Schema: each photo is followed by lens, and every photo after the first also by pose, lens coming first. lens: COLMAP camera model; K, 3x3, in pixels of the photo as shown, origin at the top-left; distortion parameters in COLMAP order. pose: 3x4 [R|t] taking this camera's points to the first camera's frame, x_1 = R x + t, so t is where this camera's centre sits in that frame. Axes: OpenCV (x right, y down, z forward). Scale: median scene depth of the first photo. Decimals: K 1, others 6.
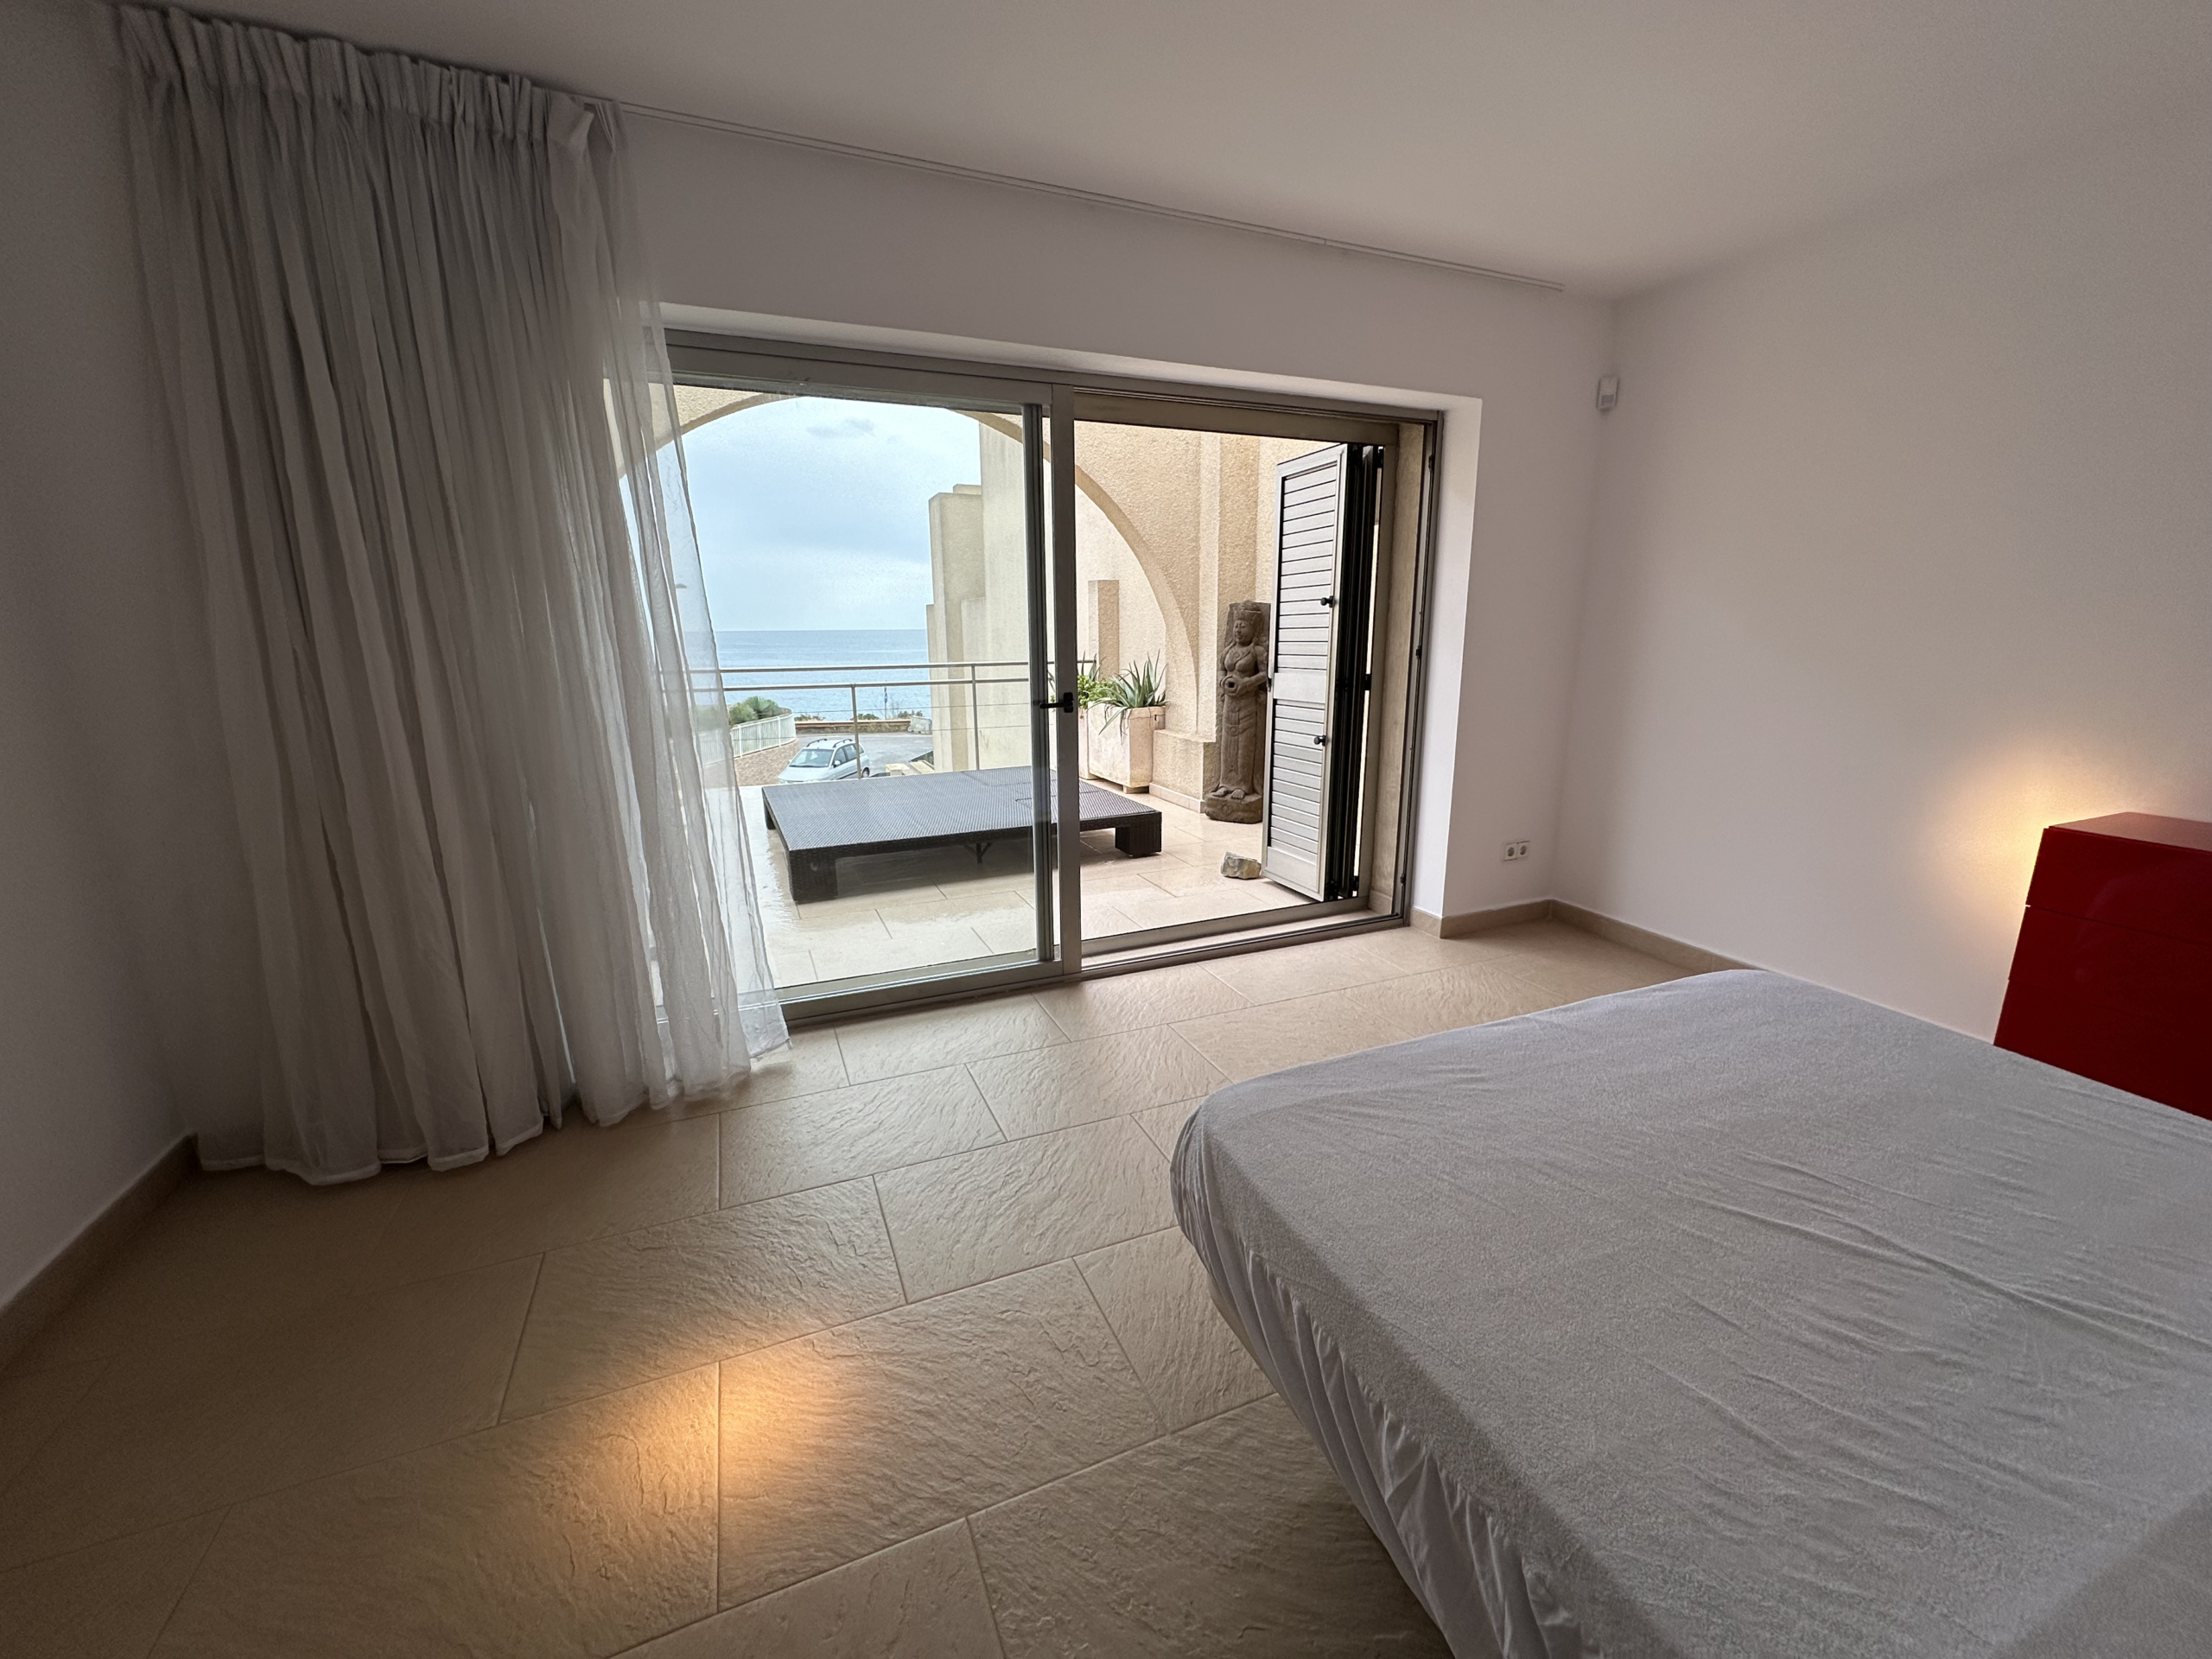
lens RADIAL K [[880.8, 0, 1109.7], [0, 880.8, 831.8], [0, 0, 1]] dist [-0.000930, -0.000398]
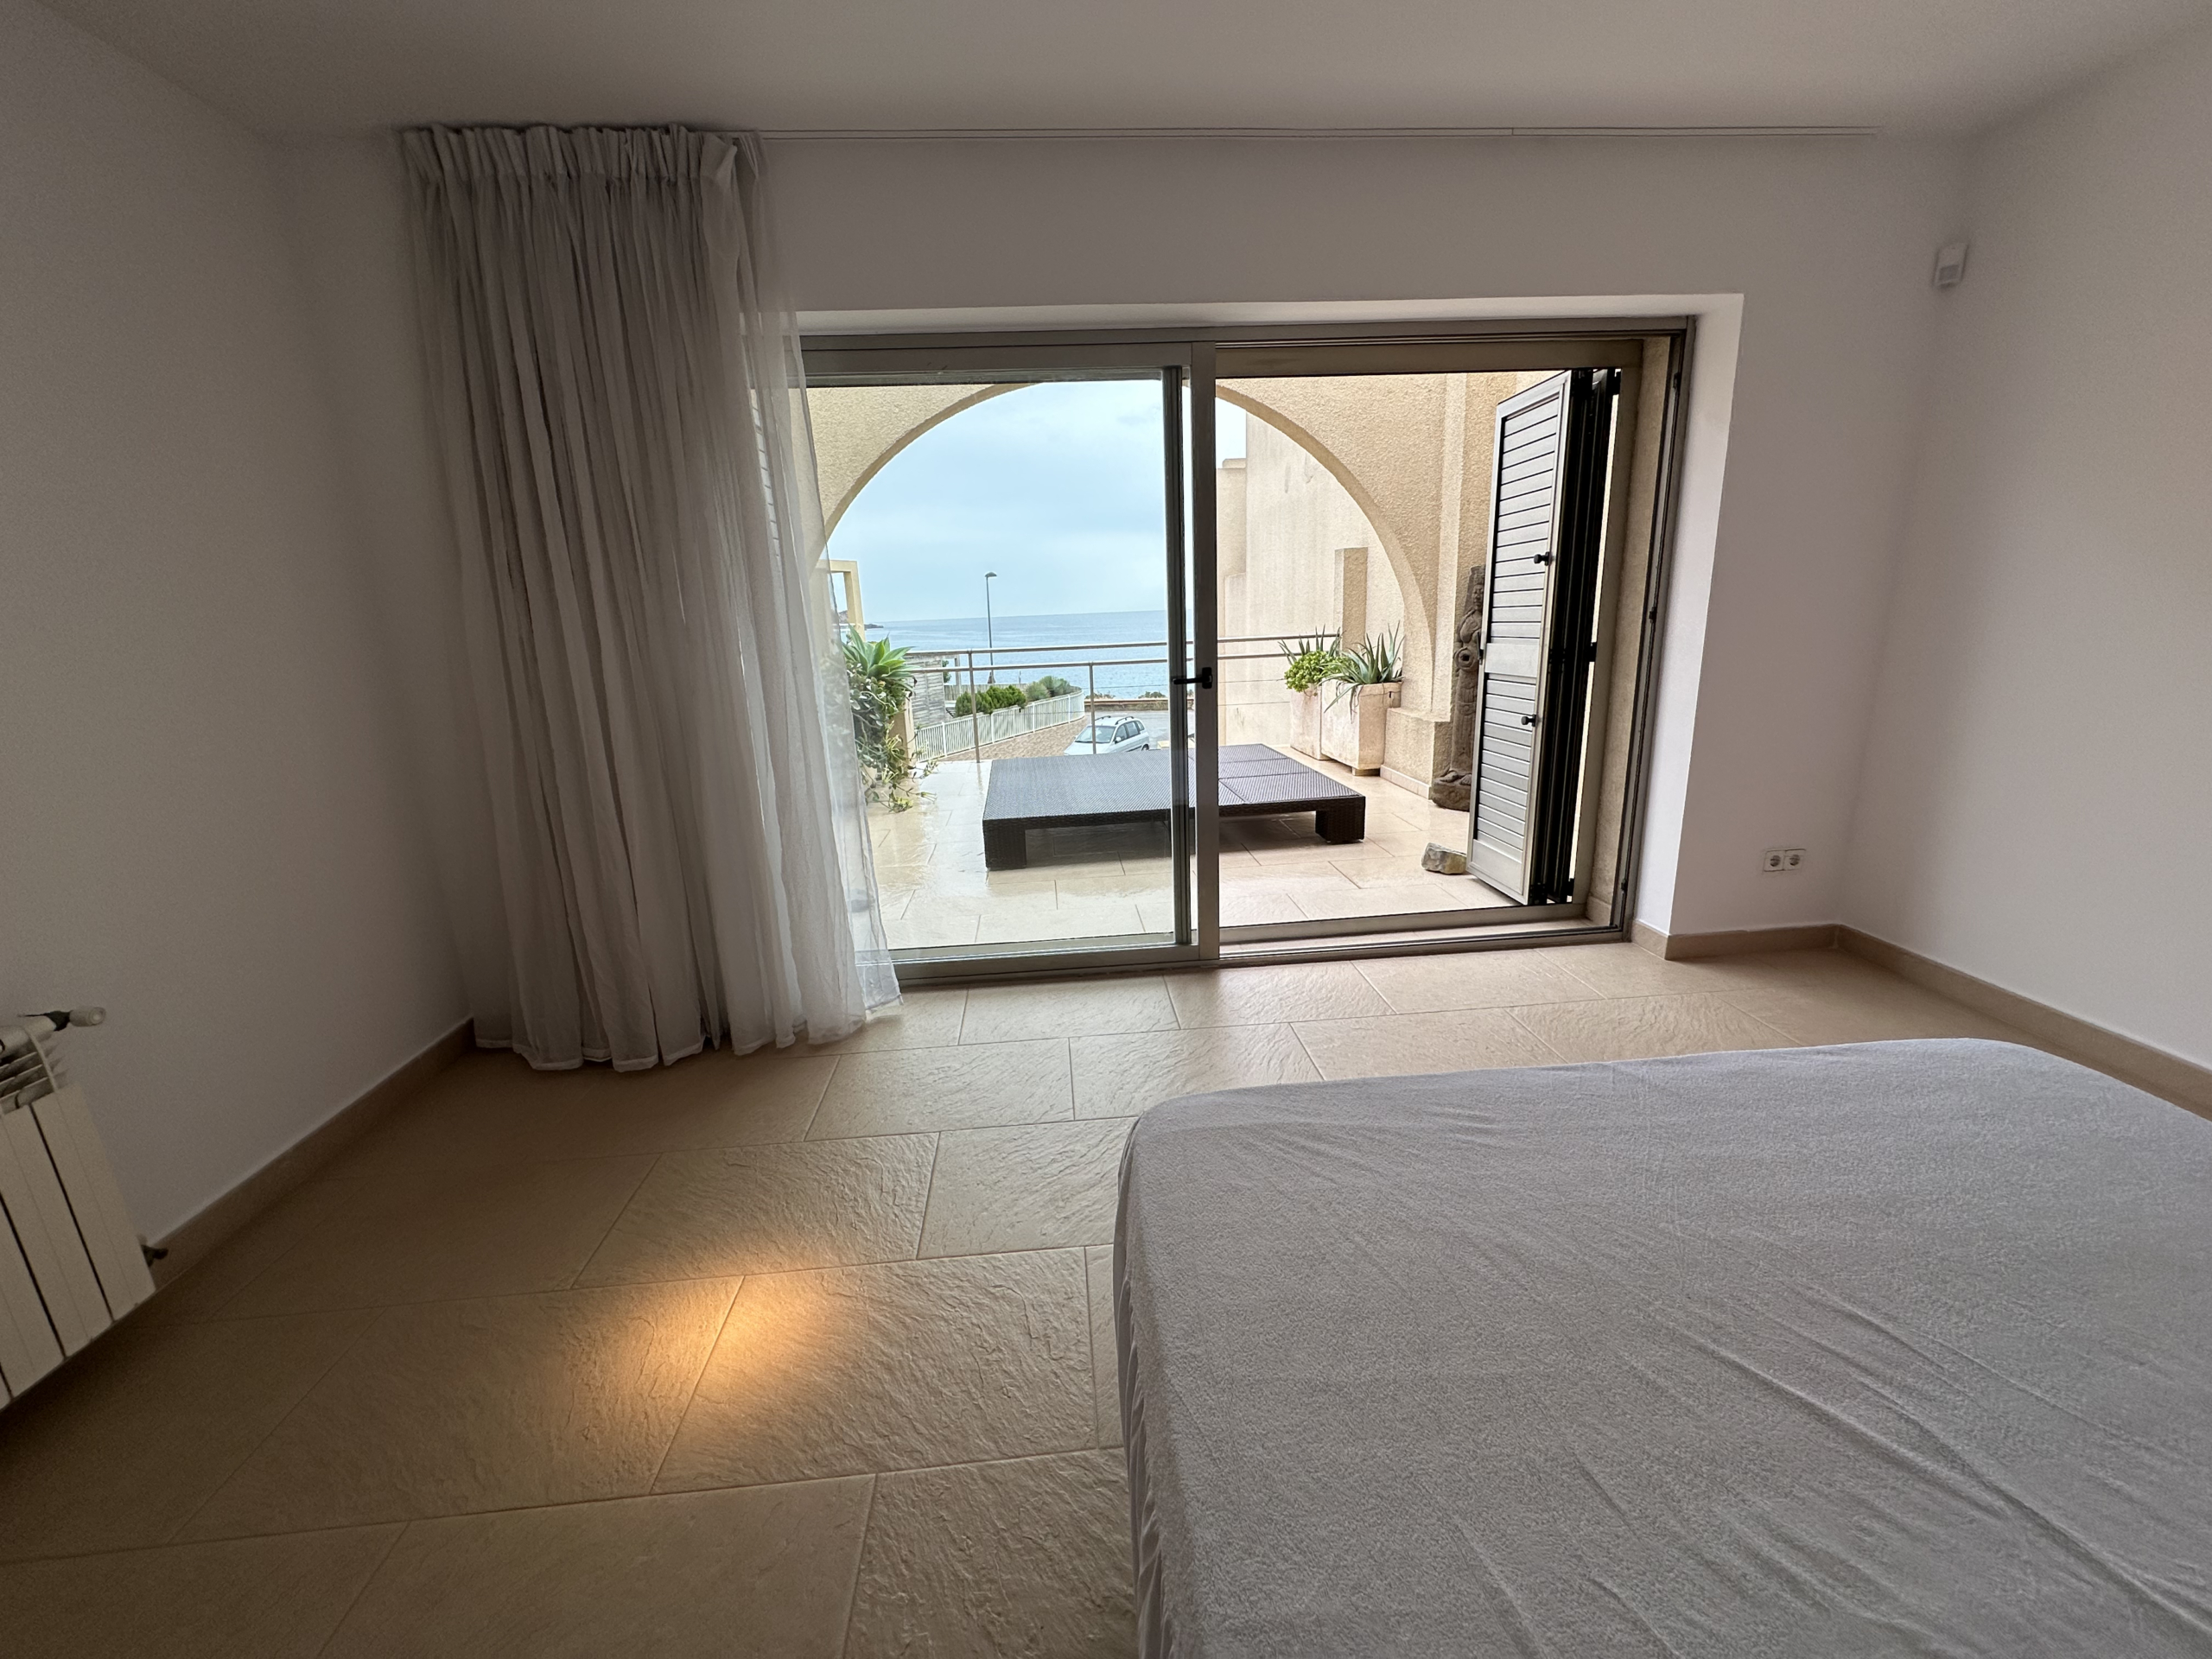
lens RADIAL K [[880.8, 0, 1109.7], [0, 880.8, 831.8], [0, 0, 1]] dist [-0.000930, -0.000398]
pose [[0.947233, 0.048826, -0.316807, 0.137635], [-0.041084, 0.998672, 0.031077, -0.004171], [0.317903, -0.016422, 0.947981, 0.045451]]
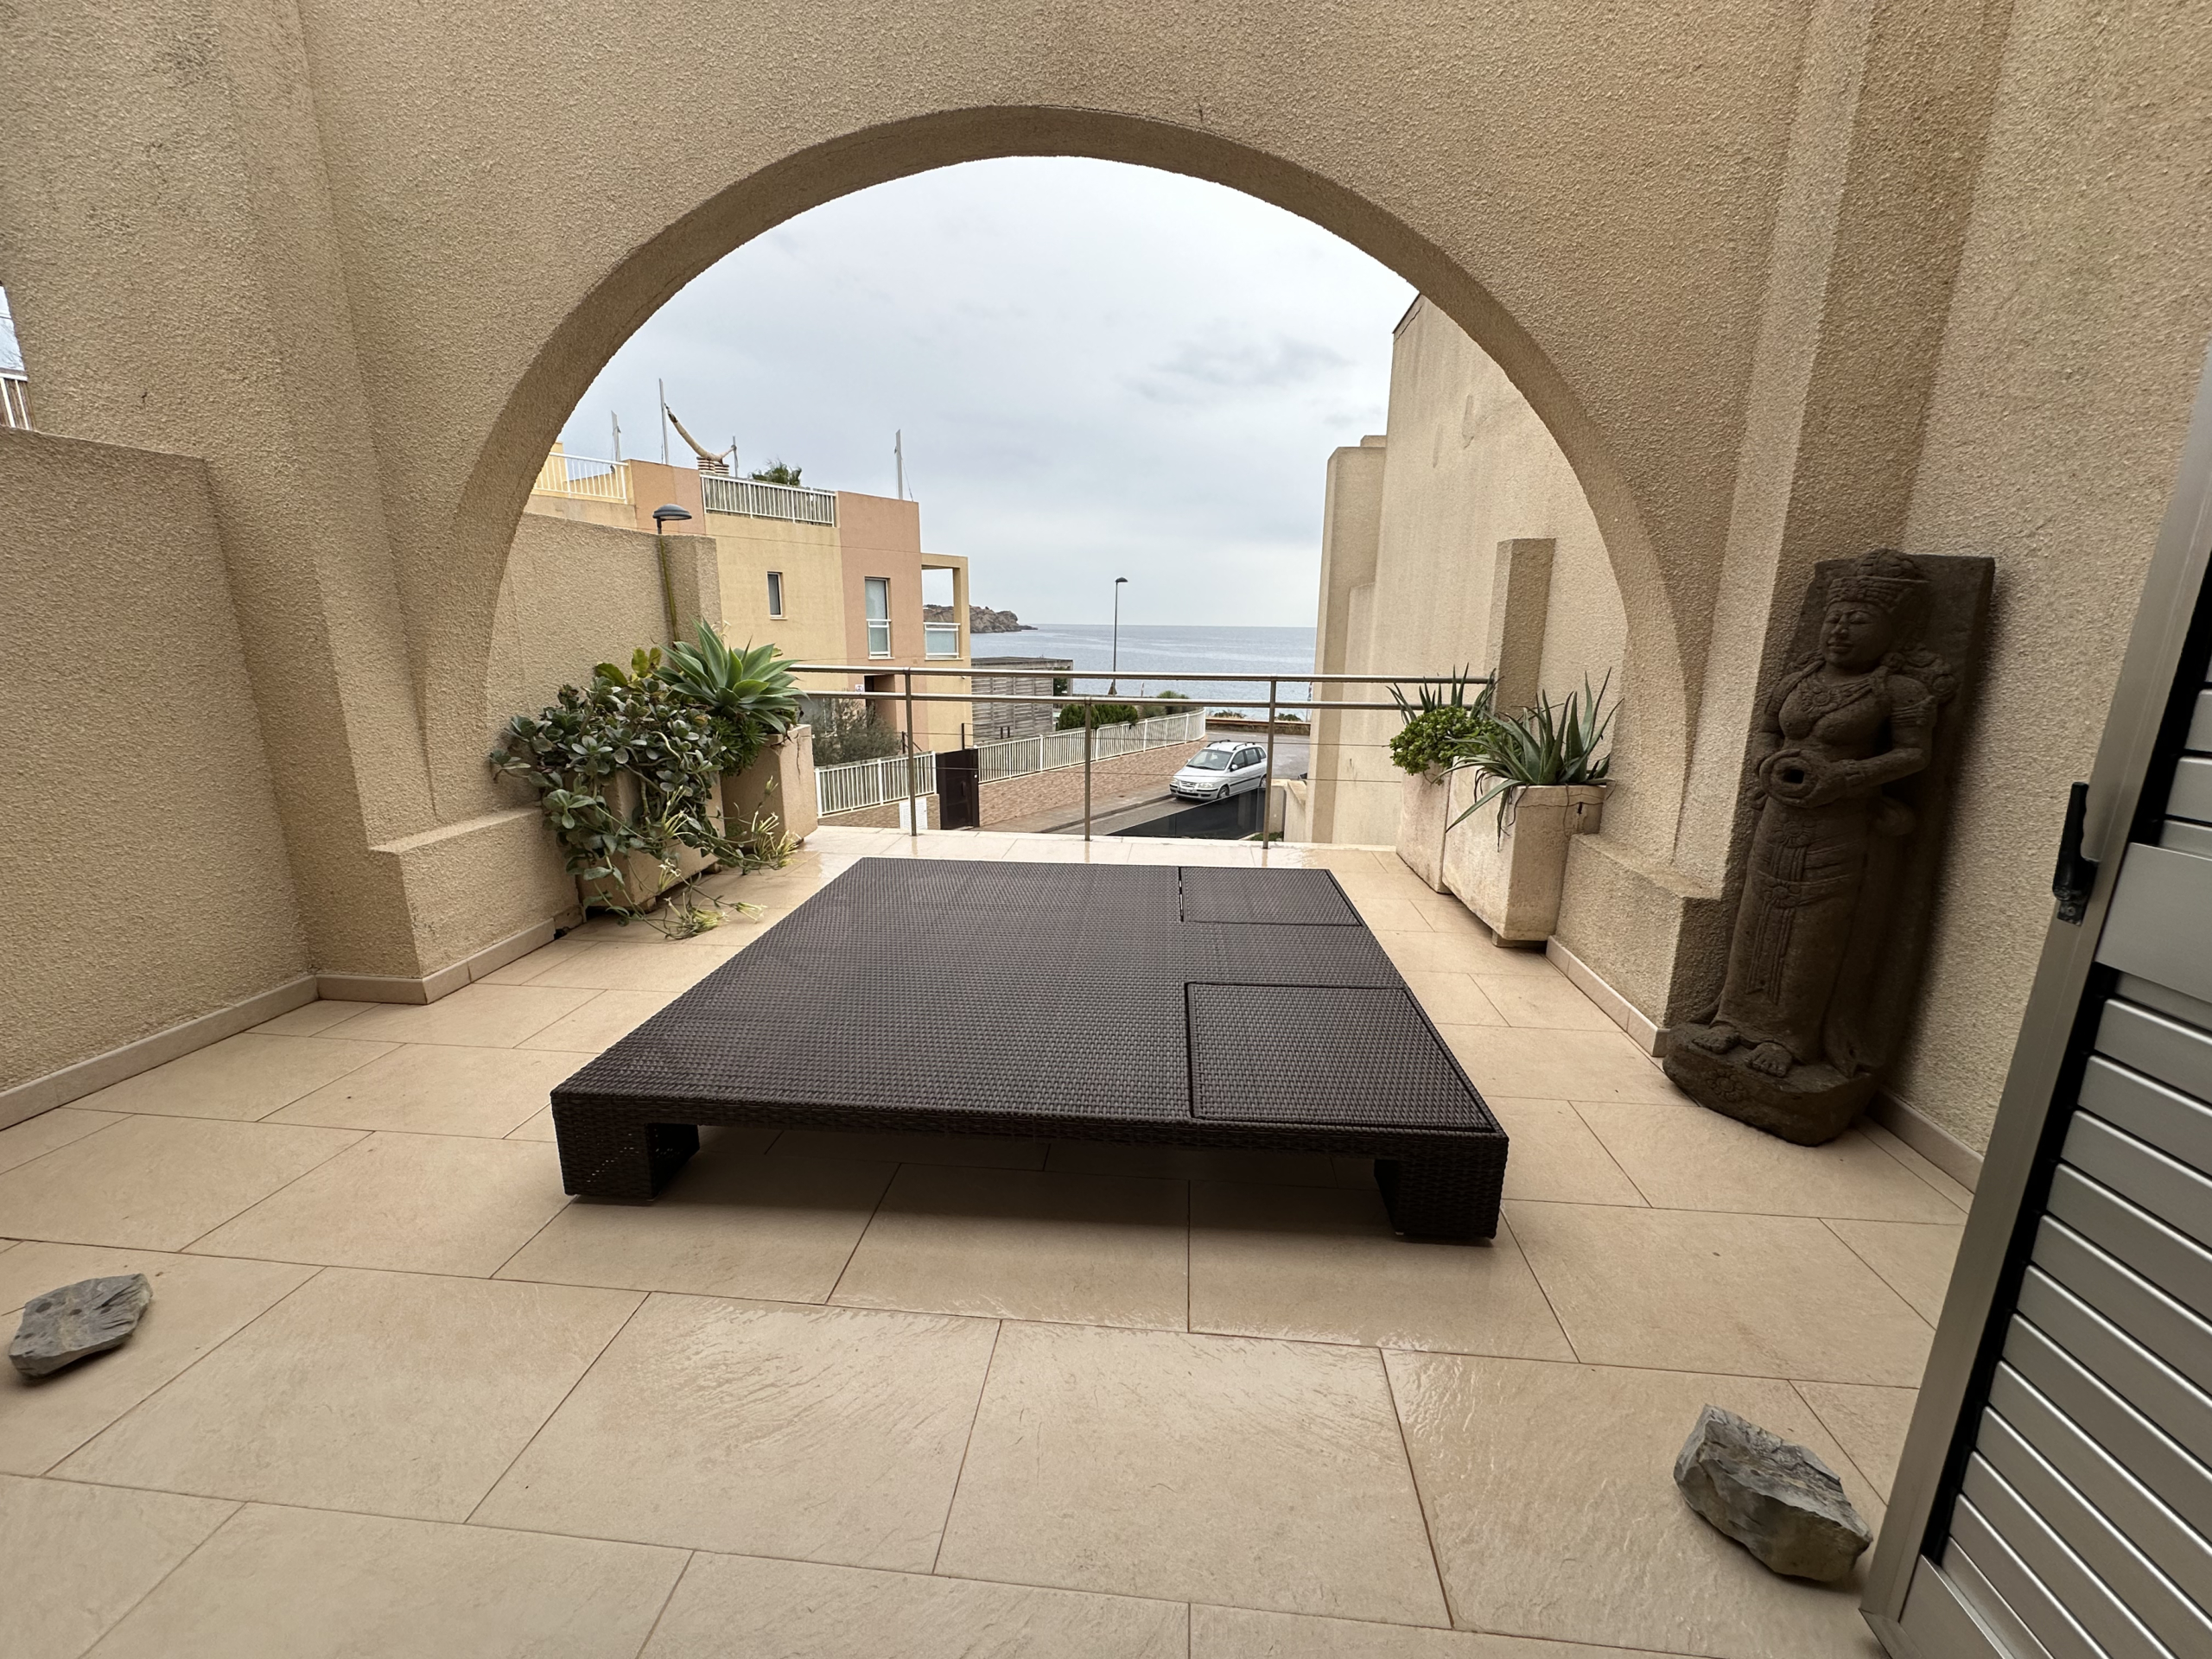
lens RADIAL K [[880.8, 0, 1109.7], [0, 880.8, 831.8], [0, 0, 1]] dist [-0.000930, -0.000398]
pose [[0.881039, 0.127023, -0.455670, 0.087645], [-0.126189, 0.991477, 0.032399, -0.187390], [0.455902, 0.028956, 0.889559, 0.845131]]
